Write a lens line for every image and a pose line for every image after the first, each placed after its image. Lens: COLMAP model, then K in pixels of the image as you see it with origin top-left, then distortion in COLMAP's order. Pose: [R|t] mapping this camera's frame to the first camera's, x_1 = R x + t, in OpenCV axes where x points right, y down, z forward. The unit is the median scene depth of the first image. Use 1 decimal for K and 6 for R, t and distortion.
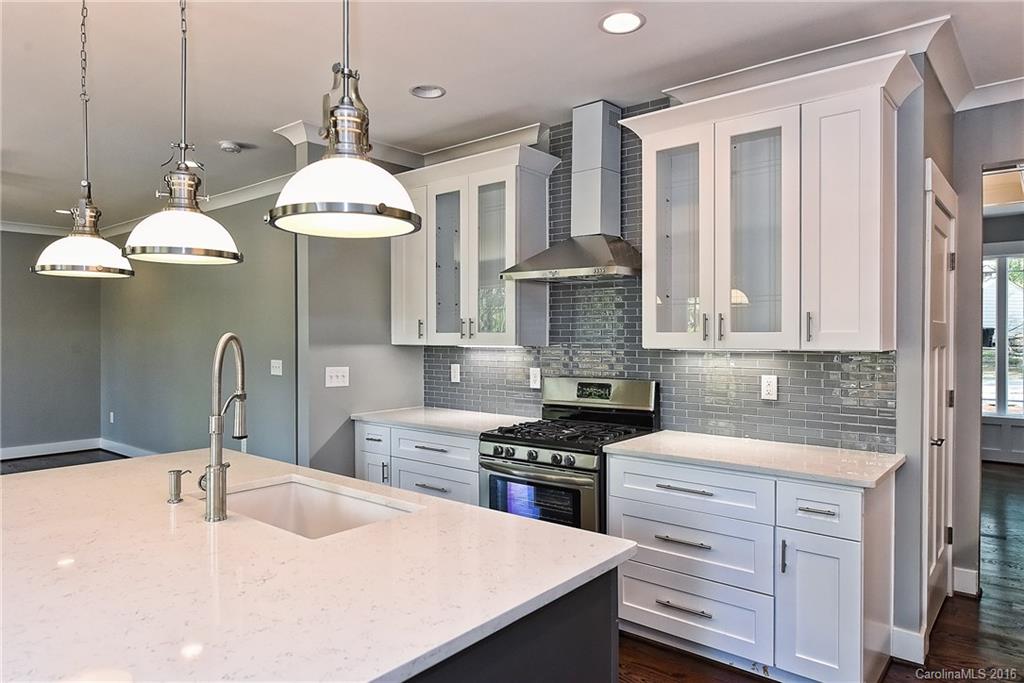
lens RADIAL K [[653.7, 0, 498.7], [0, 653.7, 333.5], [0, 0, 1]] dist [0.040920, 0.002138]
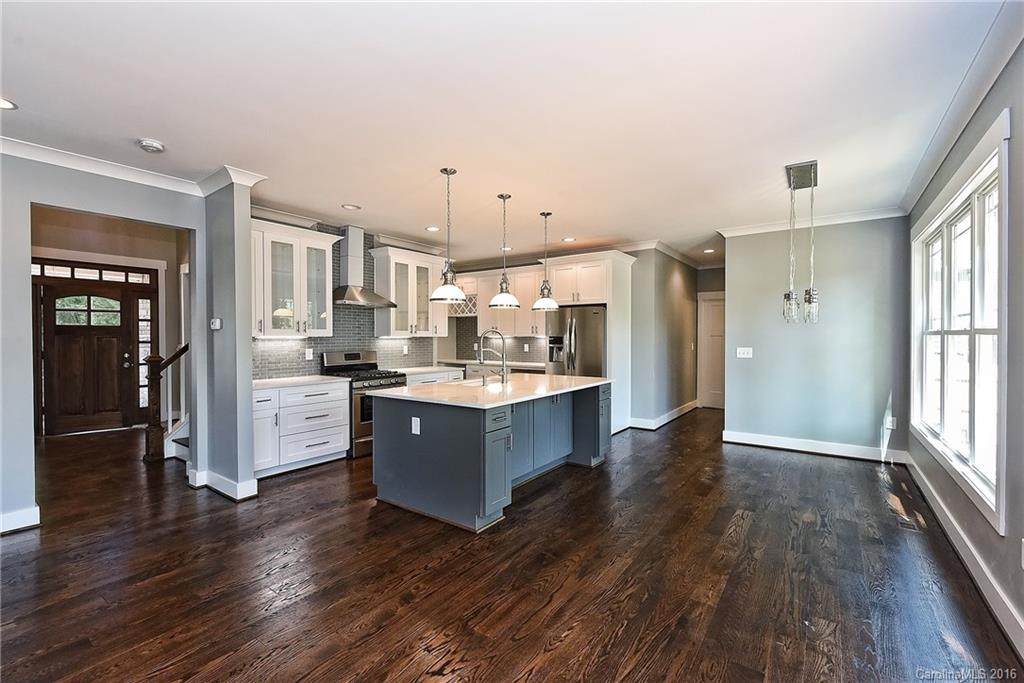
lens RADIAL K [[449.6, 0, 514.2], [0, 449.6, 342.3], [0, 0, 1]] dist [0.005278, -0.004440]
pose [[-0.088513, -0.012386, 0.995998, -1.391300], [-0.003333, 0.999921, 0.012139, 0.018695], [-0.996069, -0.002245, -0.088547, 0.589636]]
